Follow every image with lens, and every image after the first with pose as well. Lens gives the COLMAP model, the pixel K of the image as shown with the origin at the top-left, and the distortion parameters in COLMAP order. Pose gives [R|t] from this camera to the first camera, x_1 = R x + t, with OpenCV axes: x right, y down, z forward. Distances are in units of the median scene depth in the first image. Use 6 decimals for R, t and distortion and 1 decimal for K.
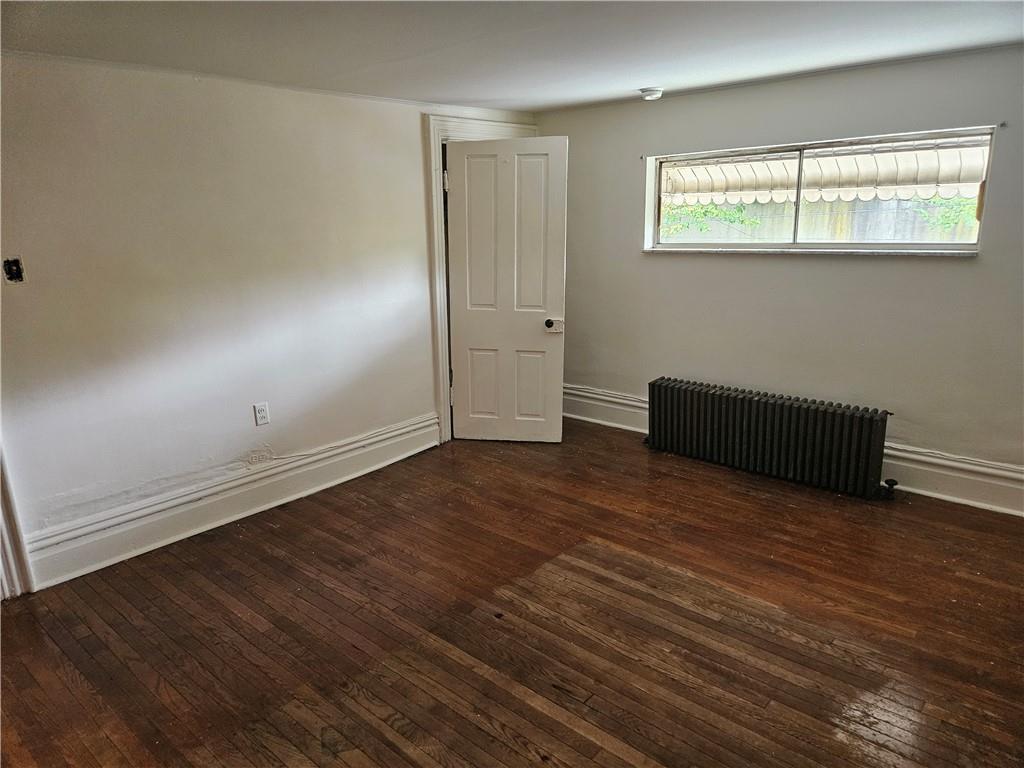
lens RADIAL K [[686.6, 0, 514.5], [0, 686.6, 379.1], [0, 0, 1]] dist [0.076384, -0.061488]
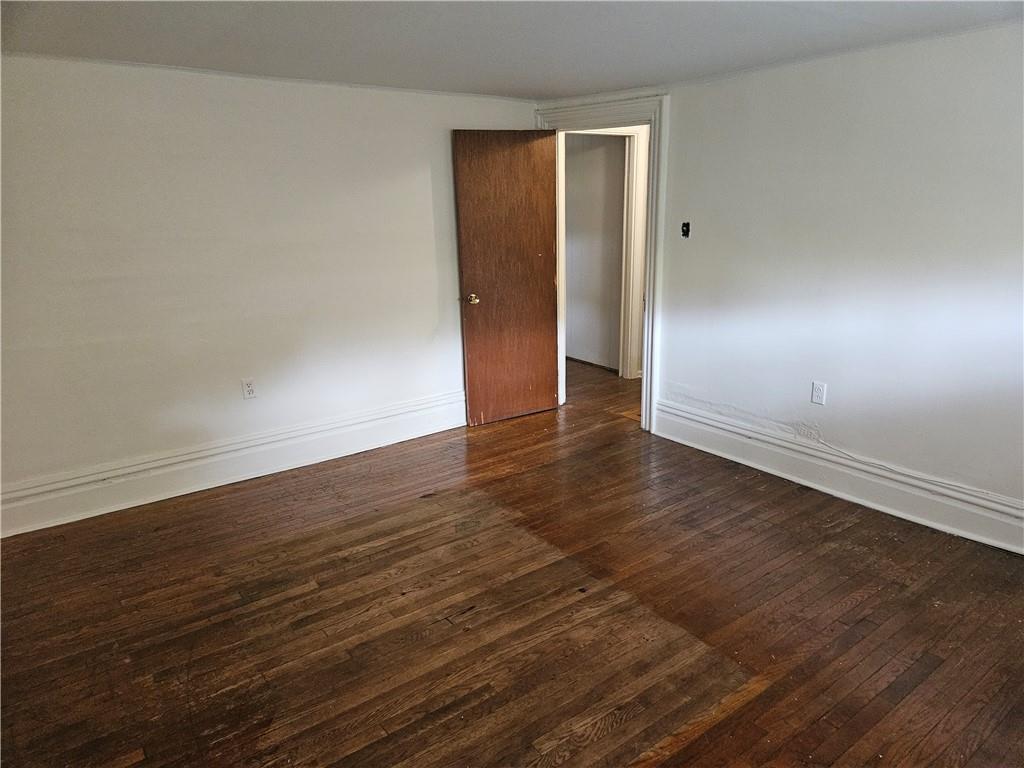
lens RADIAL K [[686.6, 0, 513.1], [0, 686.6, 386.0], [0, 0, 1]] dist [0.076384, -0.061488]
pose [[-0.205563, 0.281983, -0.937139, 0.757727], [-0.208321, 0.923034, 0.323434, -0.219371], [0.956215, 0.261712, -0.130998, 0.815743]]
